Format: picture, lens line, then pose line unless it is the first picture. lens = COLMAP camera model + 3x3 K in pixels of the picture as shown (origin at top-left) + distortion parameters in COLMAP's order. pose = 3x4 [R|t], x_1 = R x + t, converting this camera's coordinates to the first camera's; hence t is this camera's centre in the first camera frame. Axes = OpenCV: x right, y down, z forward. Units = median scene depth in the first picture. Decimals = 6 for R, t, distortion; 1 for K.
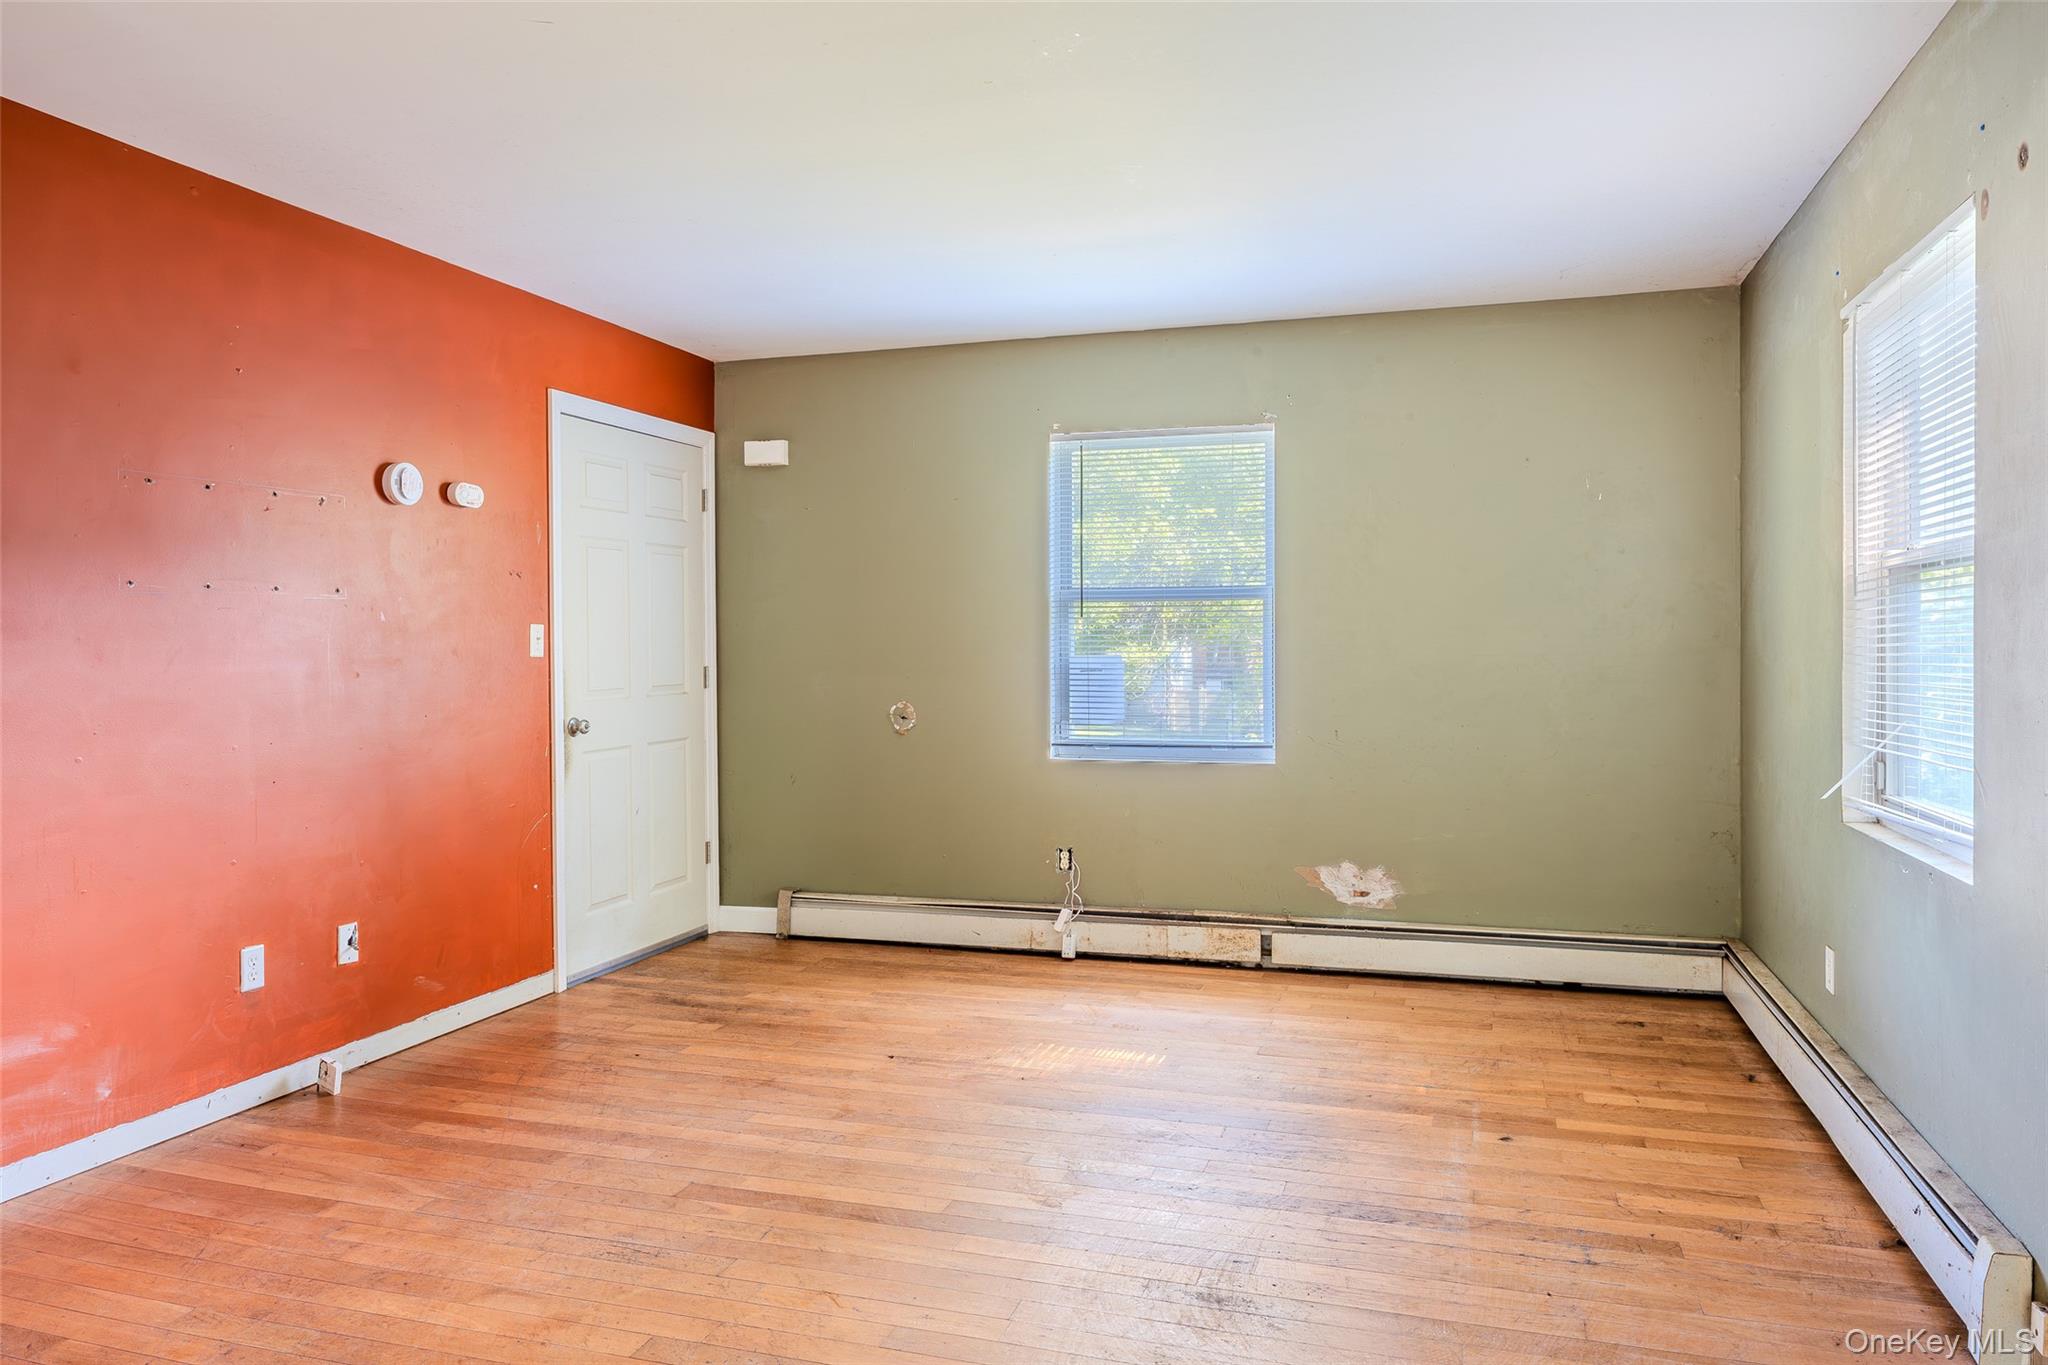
lens RADIAL K [[1333.6, 0, 1070.3], [0, 1333.6, 643.6], [0, 0, 1]] dist [-0.004882, -0.003964]
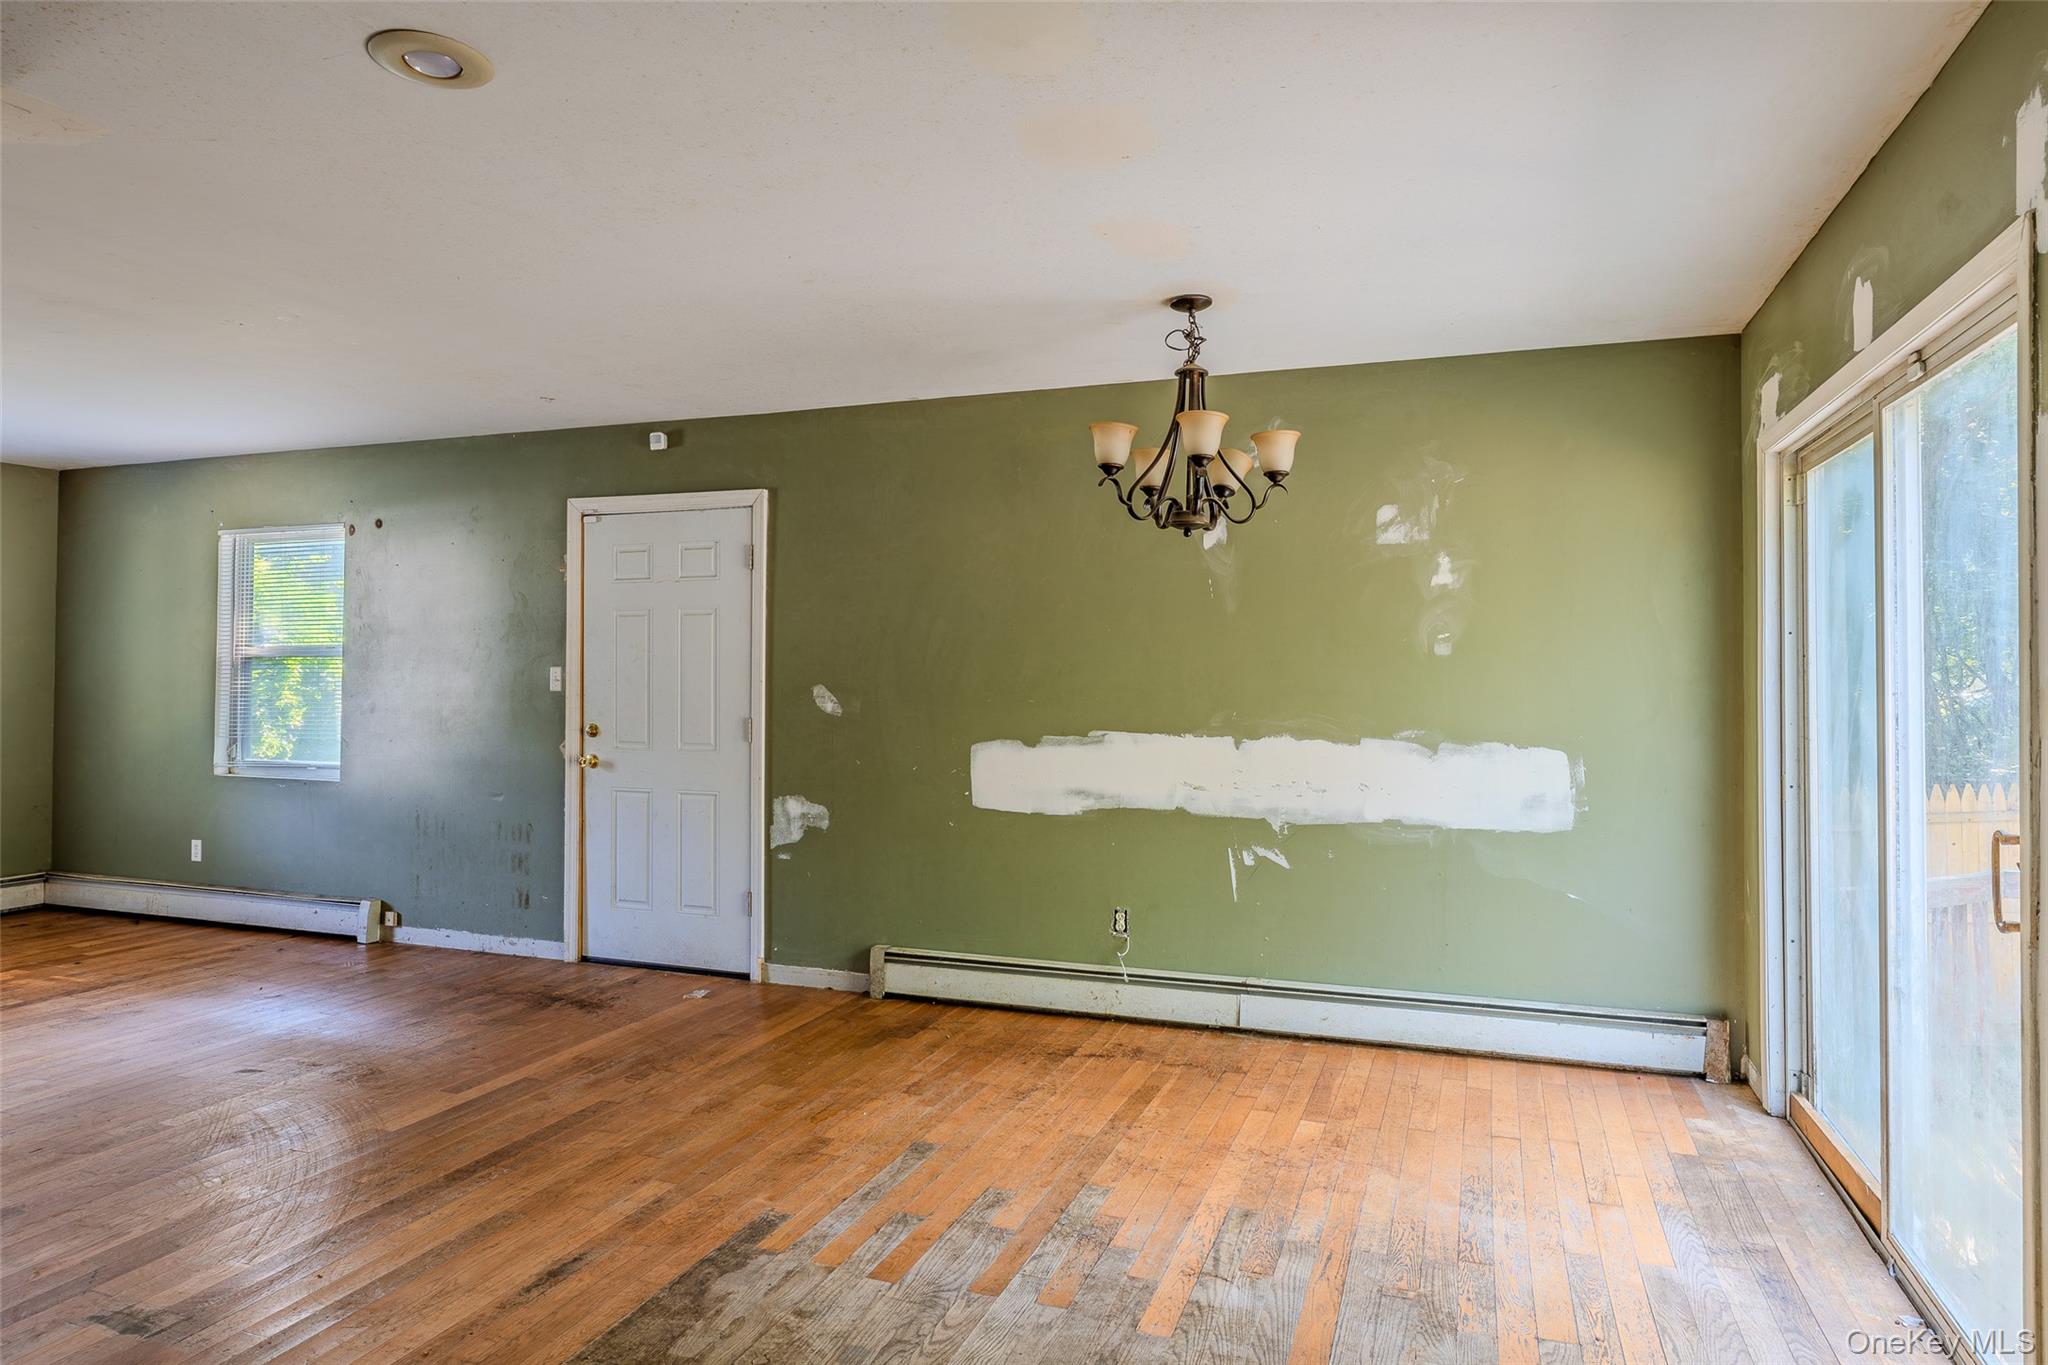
lens RADIAL K [[1196.1, 0, 1060.6], [0, 1196.1, 650.2], [0, 0, 1]] dist [-0.010032, 0.000470]
pose [[0.048529, 0.022822, 0.998561, -0.899379], [0.000052, 0.999739, -0.022851, -0.013904], [-0.998822, 0.001161, 0.048516, -0.307185]]
